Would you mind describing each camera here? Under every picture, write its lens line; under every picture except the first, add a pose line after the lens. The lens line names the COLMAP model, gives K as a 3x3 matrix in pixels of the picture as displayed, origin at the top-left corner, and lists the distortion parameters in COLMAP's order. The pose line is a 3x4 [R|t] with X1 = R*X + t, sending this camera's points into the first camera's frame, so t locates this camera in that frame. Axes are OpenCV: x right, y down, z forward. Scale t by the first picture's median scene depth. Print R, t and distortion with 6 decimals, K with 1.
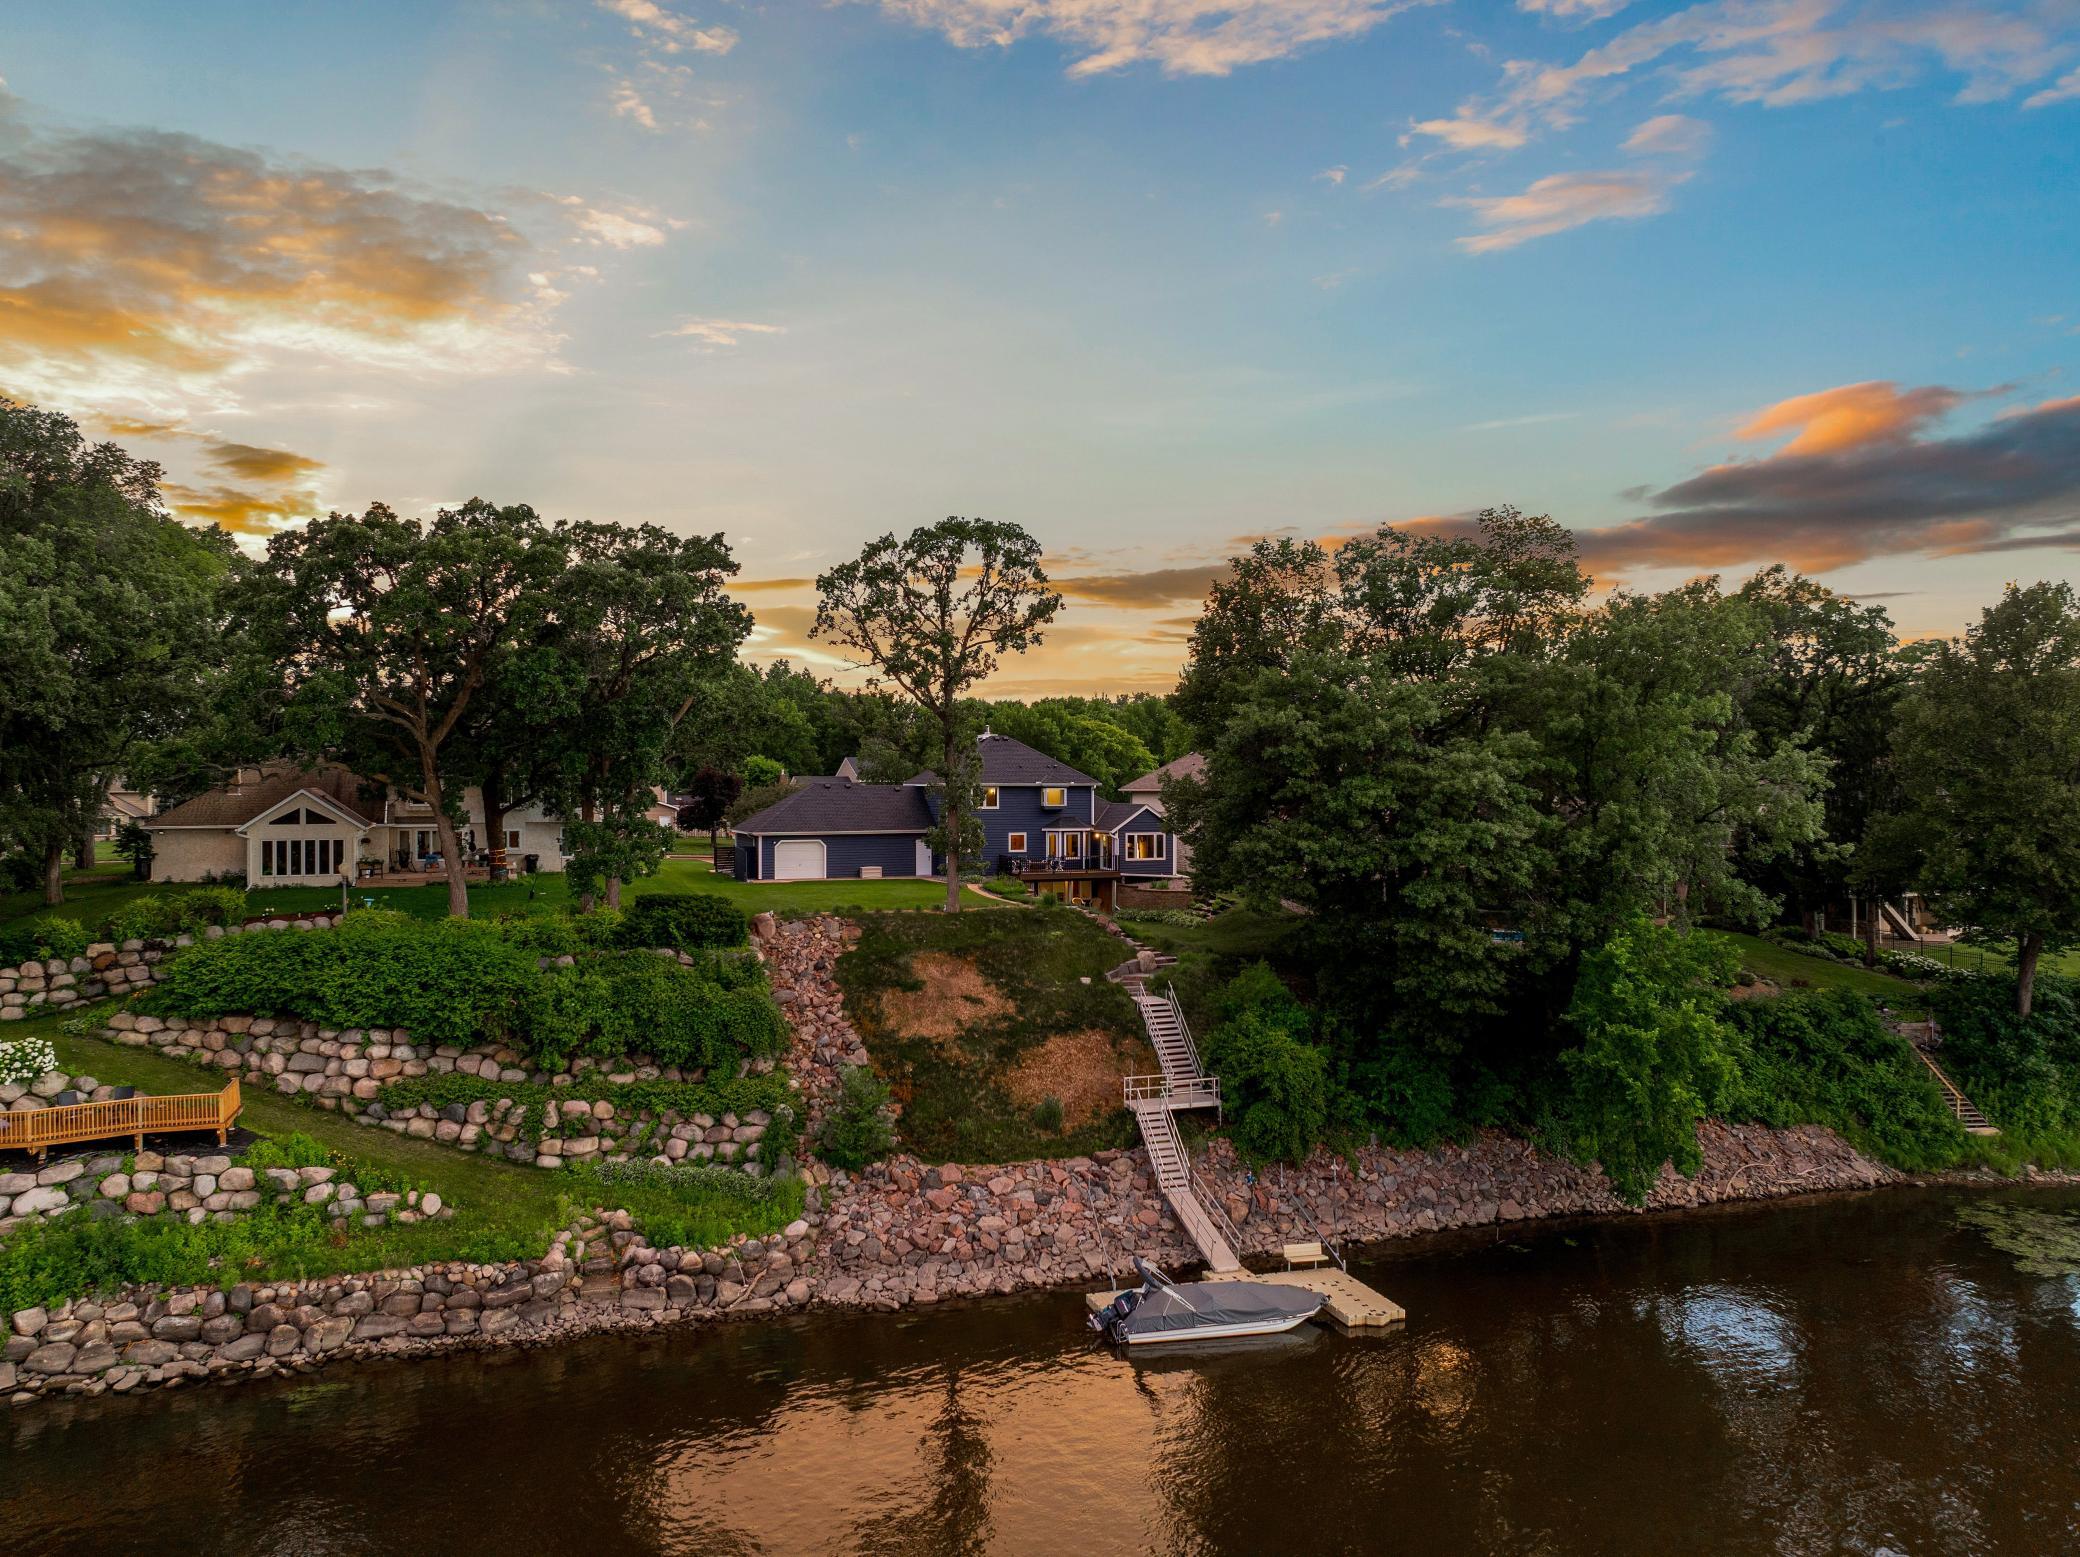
lens RADIAL K [[1458.2, 0, 1041.5], [0, 1458.2, 790.3], [0, 0, 1]] dist [-0.070822, 0.040896]
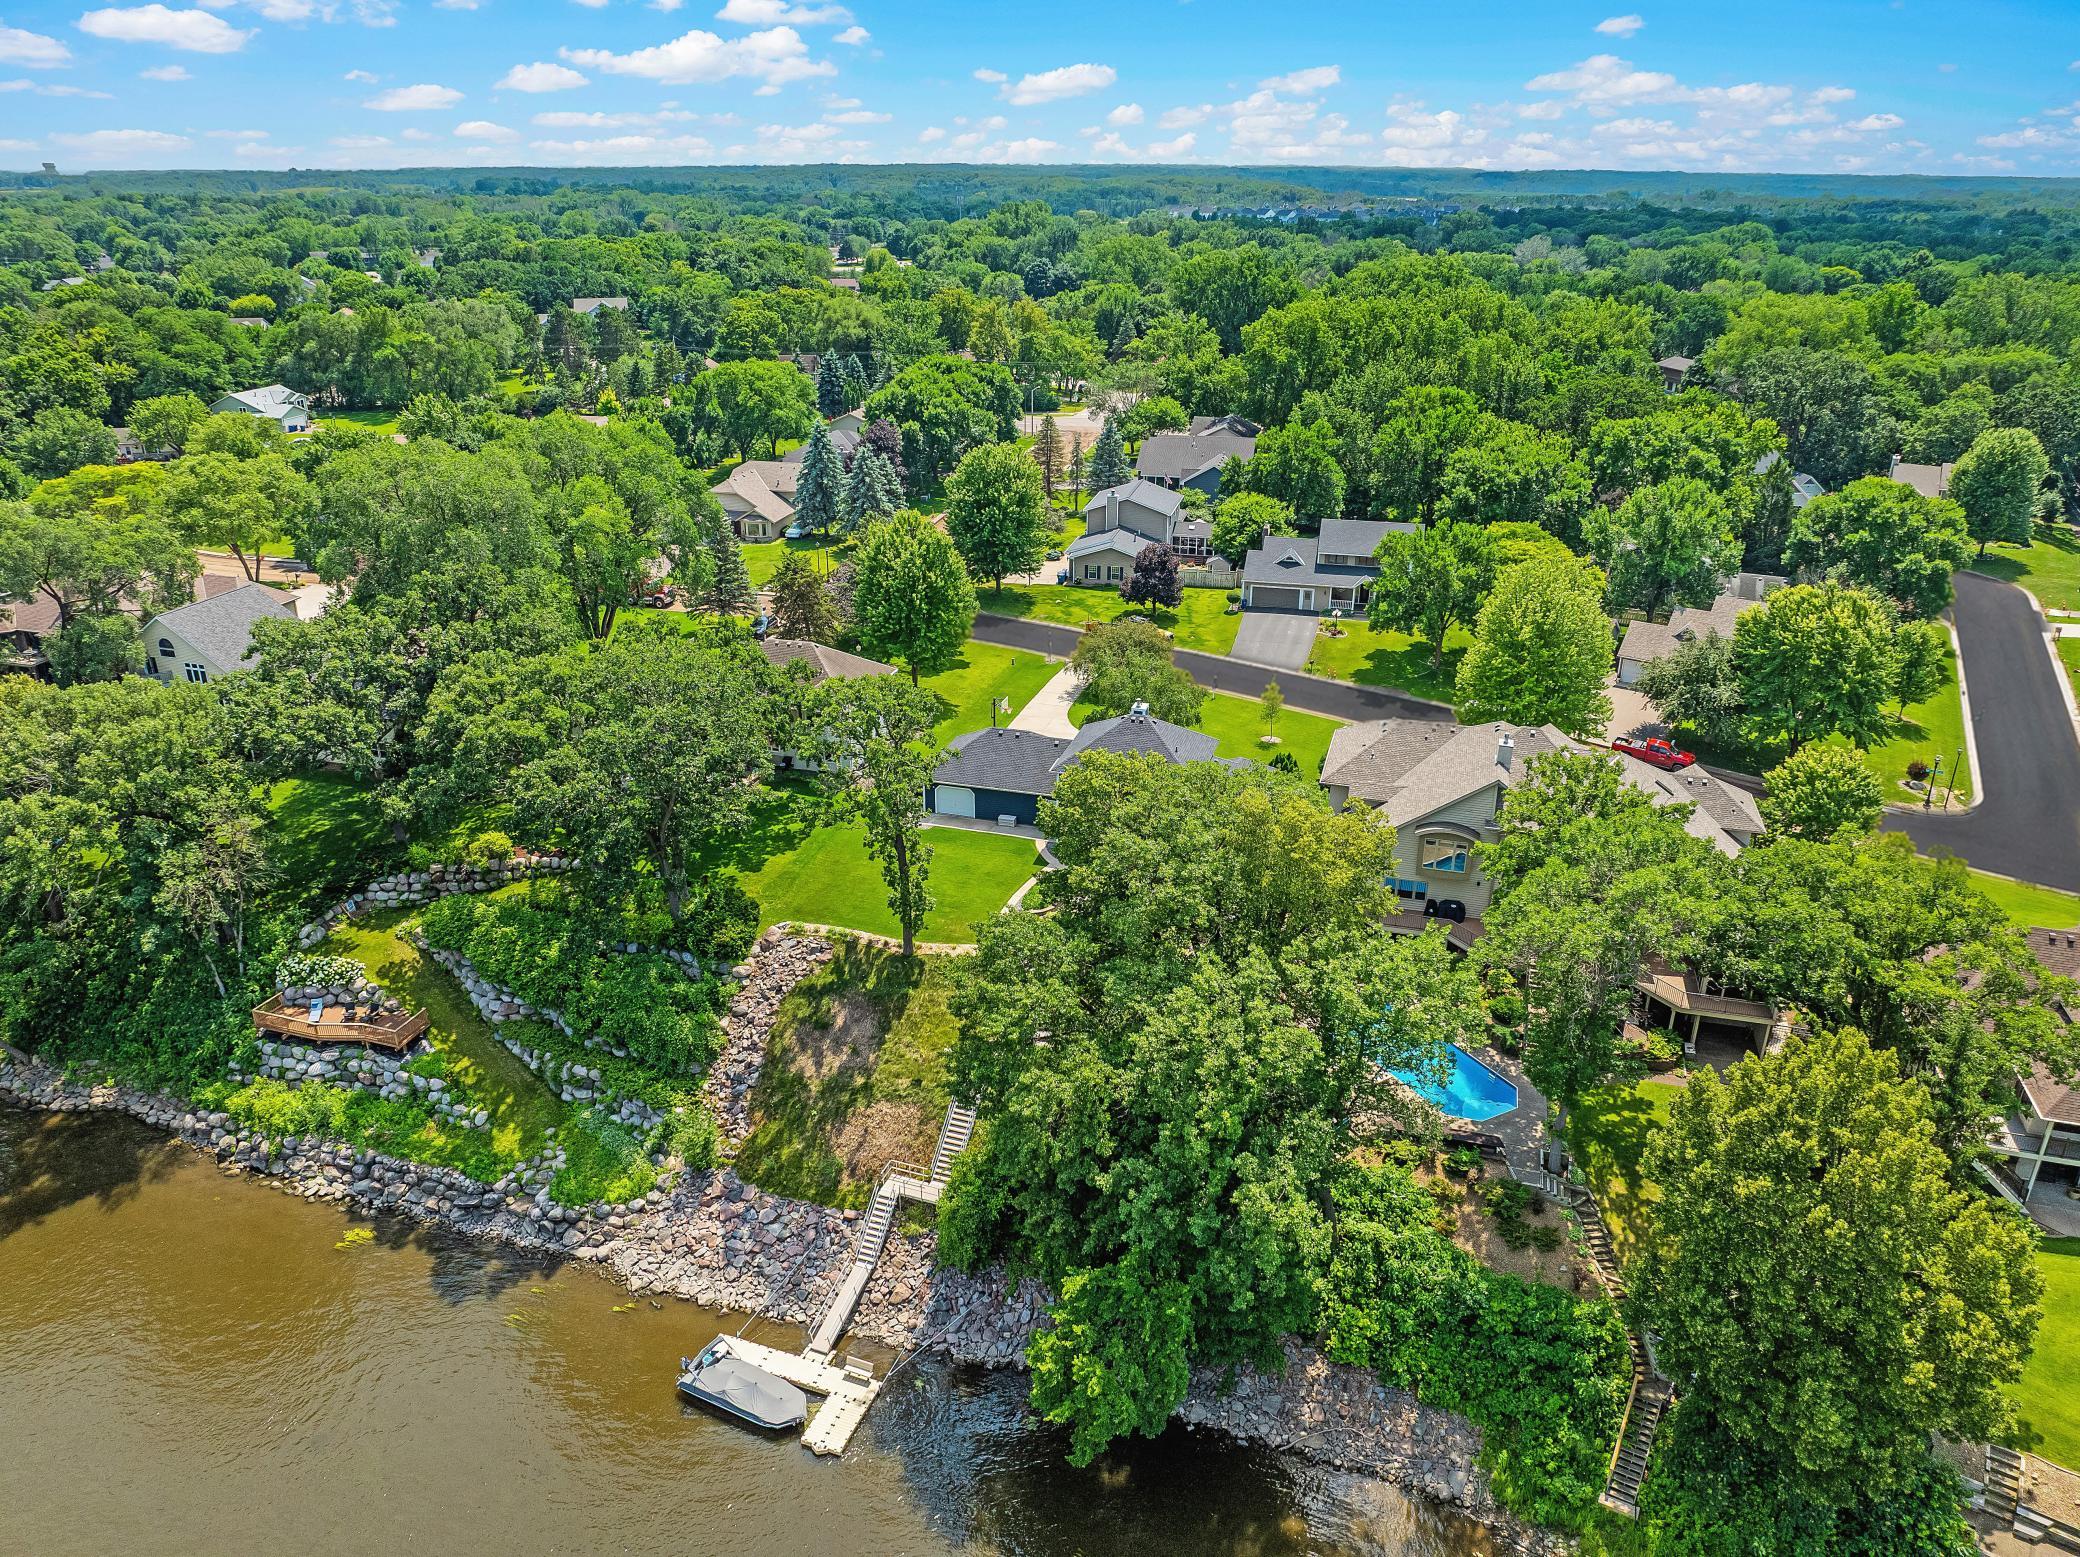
lens RADIAL K [[1458.2, 0, 1047.5], [0, 1458.2, 778.4], [0, 0, 1]] dist [-0.070822, 0.040896]
pose [[0.796947, 0.241436, -0.553700, 0.830195], [-0.008266, 0.920921, 0.389663, -0.652025], [0.603993, -0.305964, 0.735920, 0.208602]]
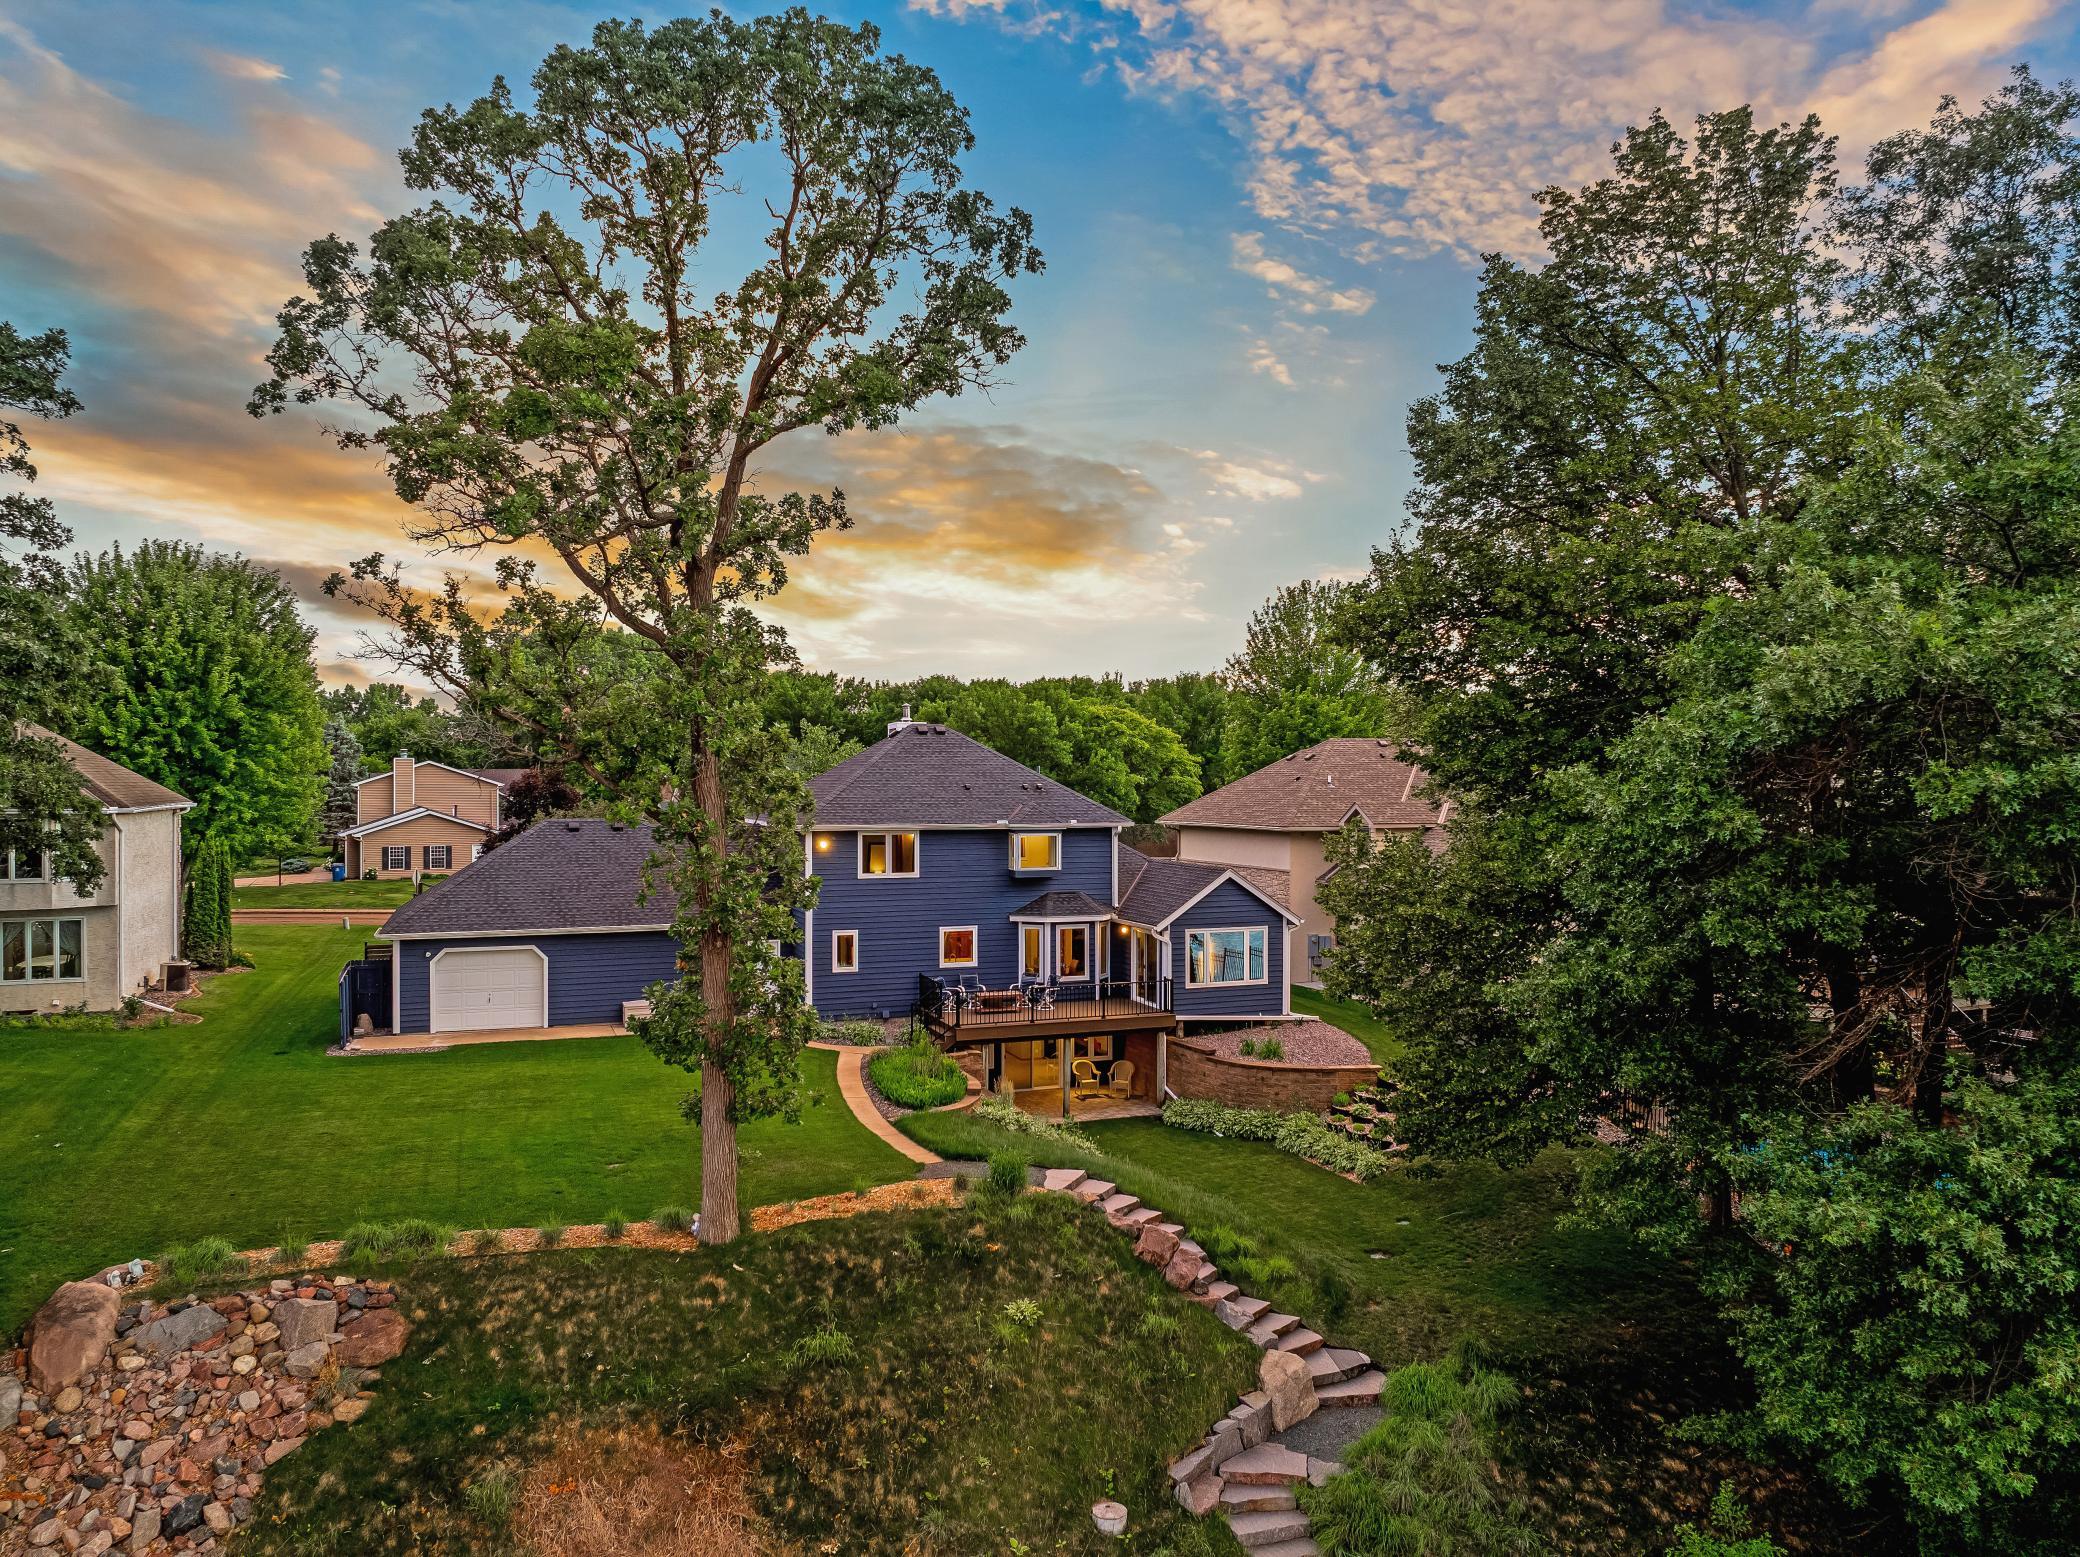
lens RADIAL K [[1458.2, 0, 1044.5], [0, 1458.2, 786.3], [0, 0, 1]] dist [-0.070822, 0.040896]
pose [[0.999998, 0.001632, -0.001463, 0.018482], [-0.001631, 0.999998, 0.001059, -0.025910], [0.001464, -0.001057, 0.999998, 0.776288]]
